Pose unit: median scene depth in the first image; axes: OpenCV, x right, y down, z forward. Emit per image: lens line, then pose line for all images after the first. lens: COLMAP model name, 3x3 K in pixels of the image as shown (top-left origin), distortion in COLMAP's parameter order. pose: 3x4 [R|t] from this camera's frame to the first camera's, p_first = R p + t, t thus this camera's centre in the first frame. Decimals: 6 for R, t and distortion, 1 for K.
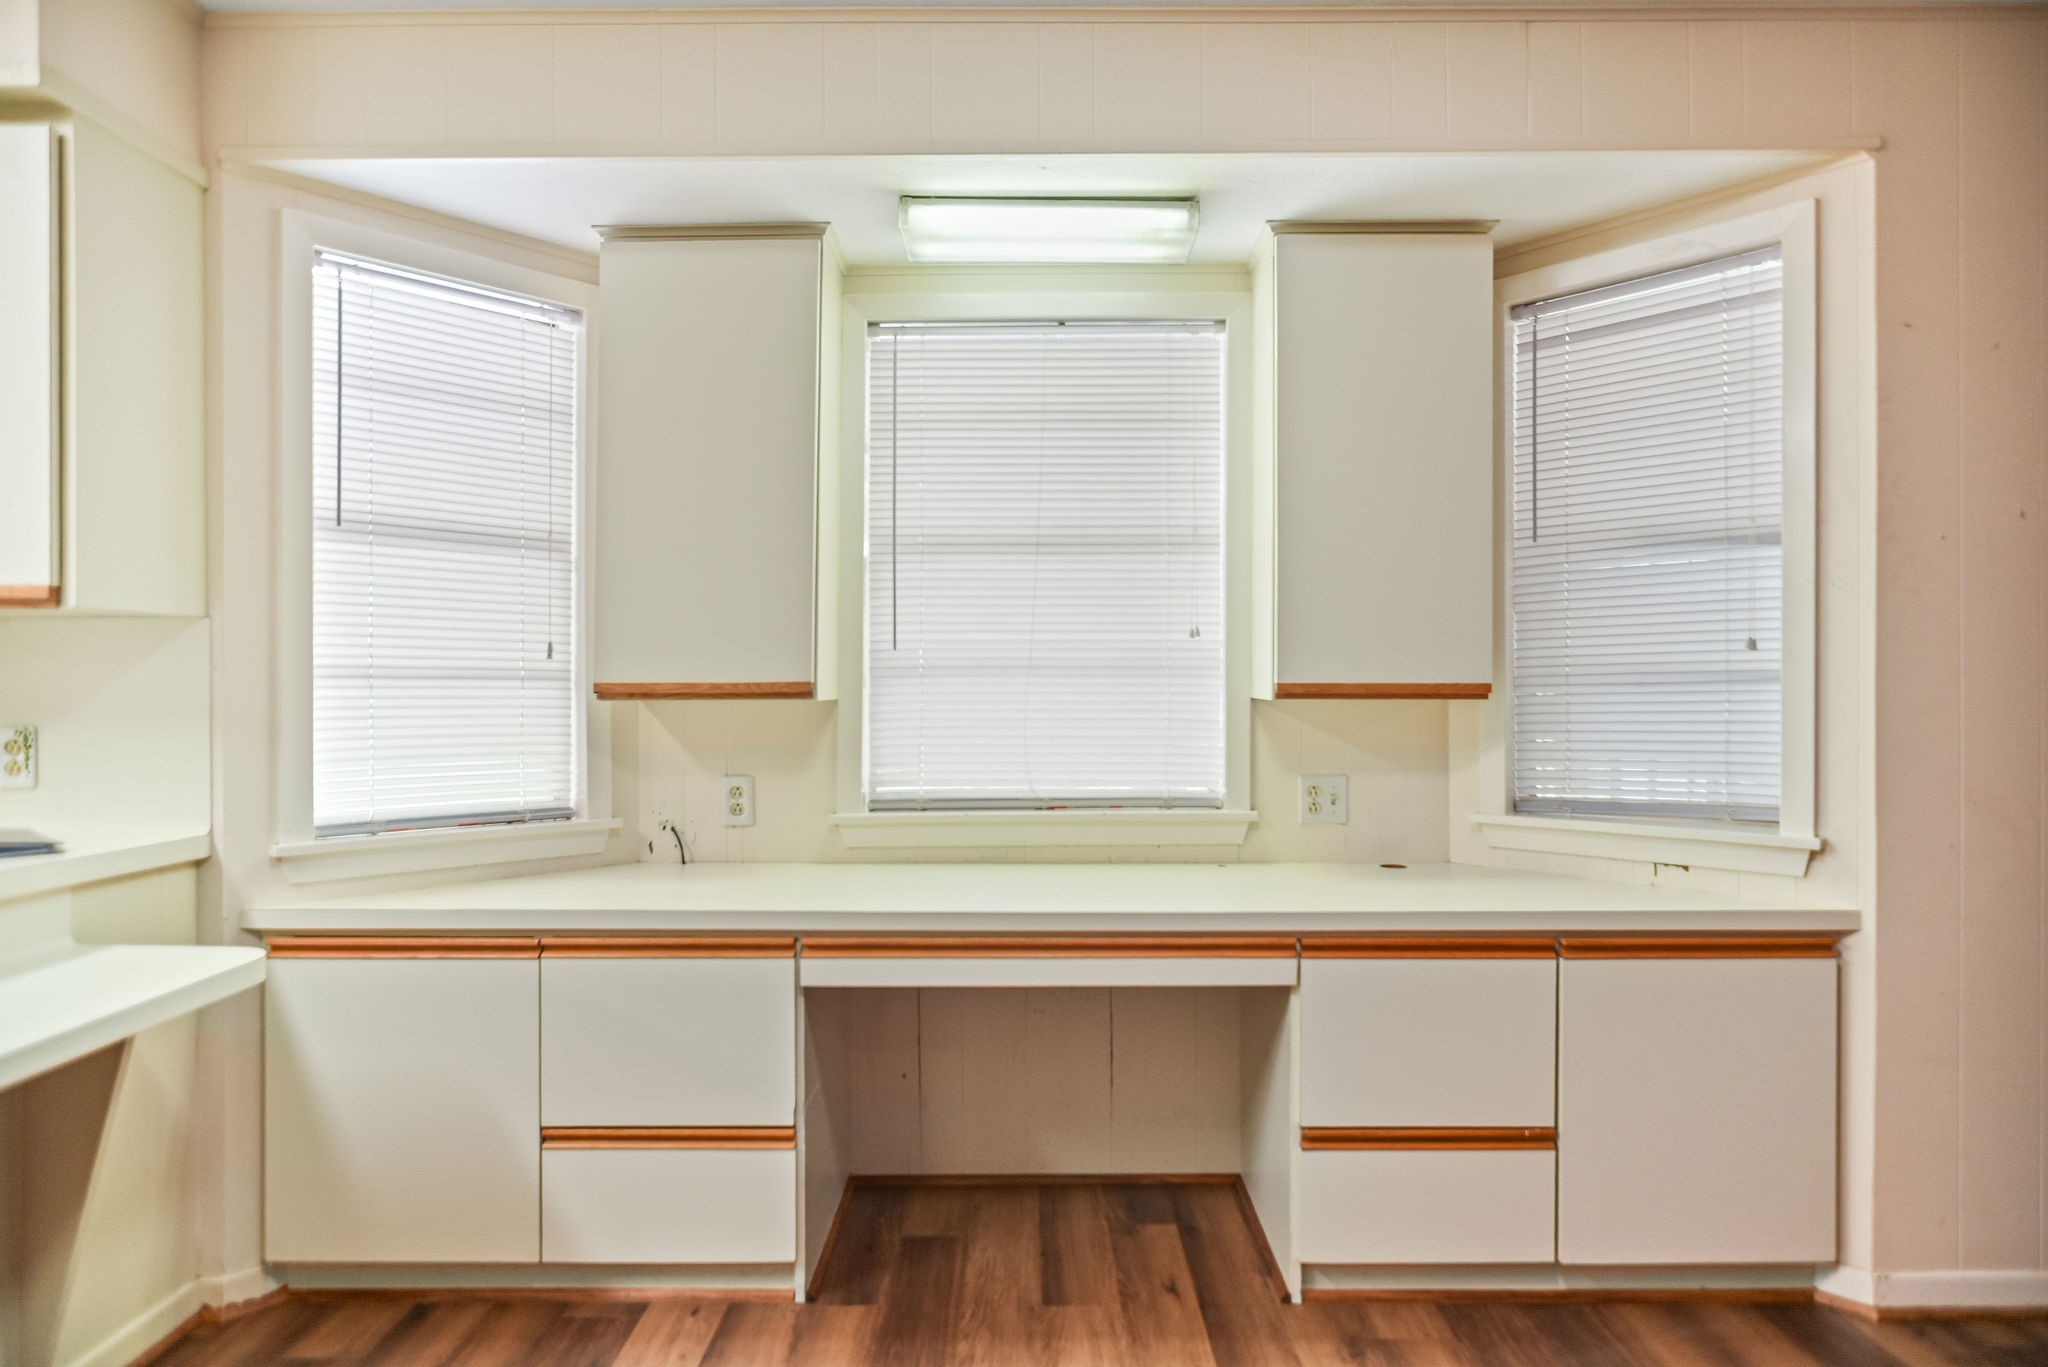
lens RADIAL K [[1199.9, 0, 1030.7], [0, 1199.9, 692.2], [0, 0, 1]] dist [-0.004881, 0.000809]
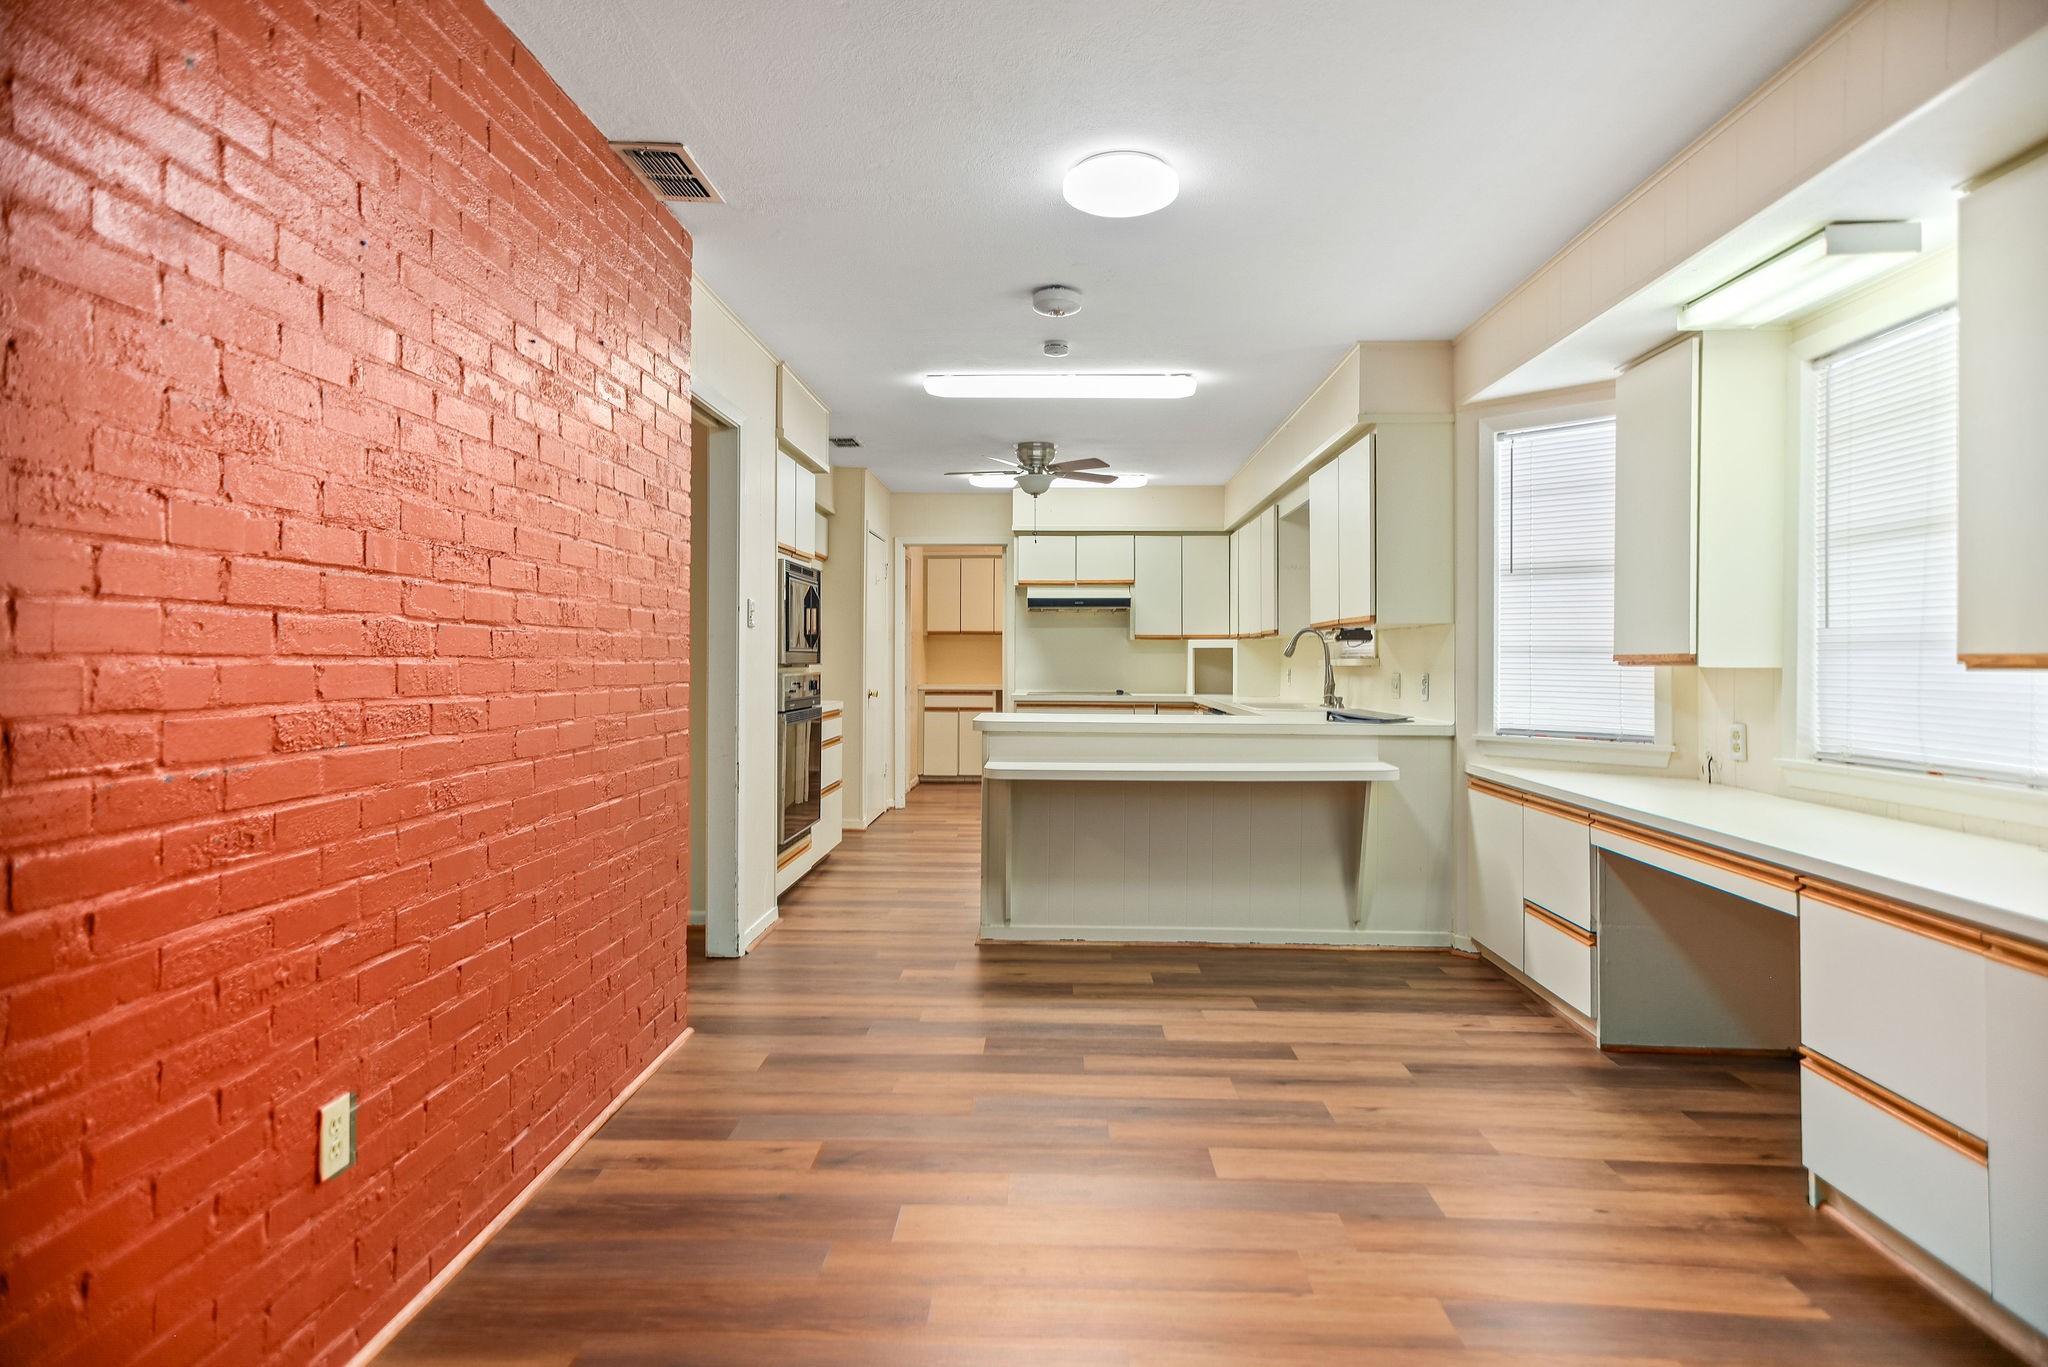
lens RADIAL K [[1199.9, 0, 1027.6], [0, 1199.9, 665.9], [0, 0, 1]] dist [-0.004881, 0.000809]
pose [[-0.036505, 0.010291, -0.999280, 1.374106], [-0.009099, 0.999902, 0.010630, -0.003290], [0.999292, 0.009481, -0.036408, 0.296031]]
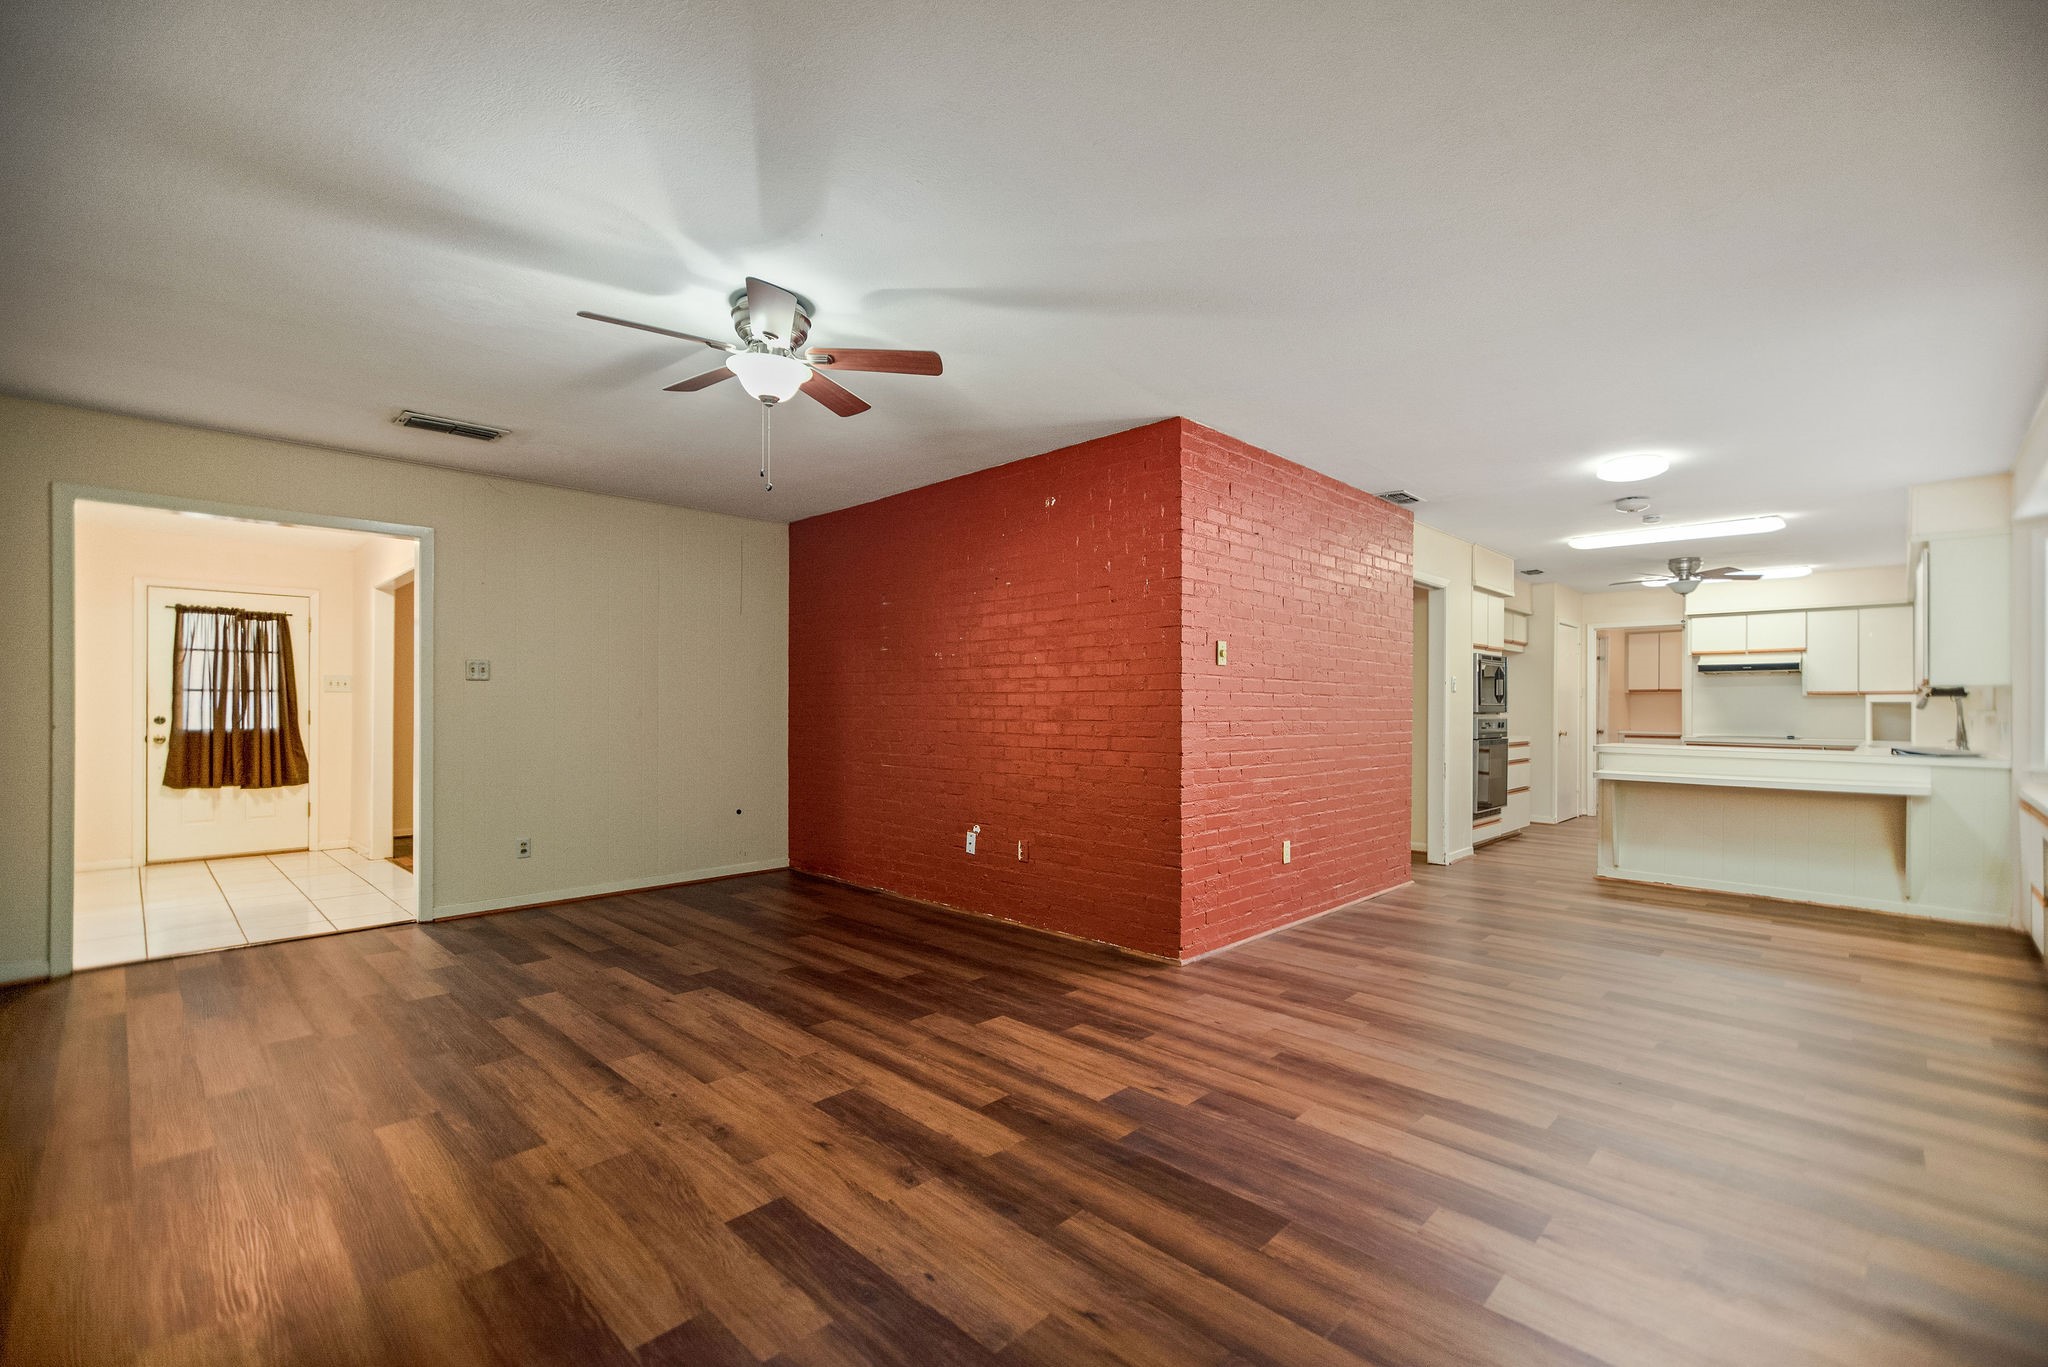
lens RADIAL K [[871.9, 0, 1030.4], [0, 871.9, 696.1], [0, 0, 1]] dist [-0.000080, 0.001259]
pose [[-0.686547, -0.008686, -0.727033, 2.297176], [-0.007747, 0.999959, -0.004632, -0.007171], [0.727044, 0.002452, -0.686586, 0.680101]]
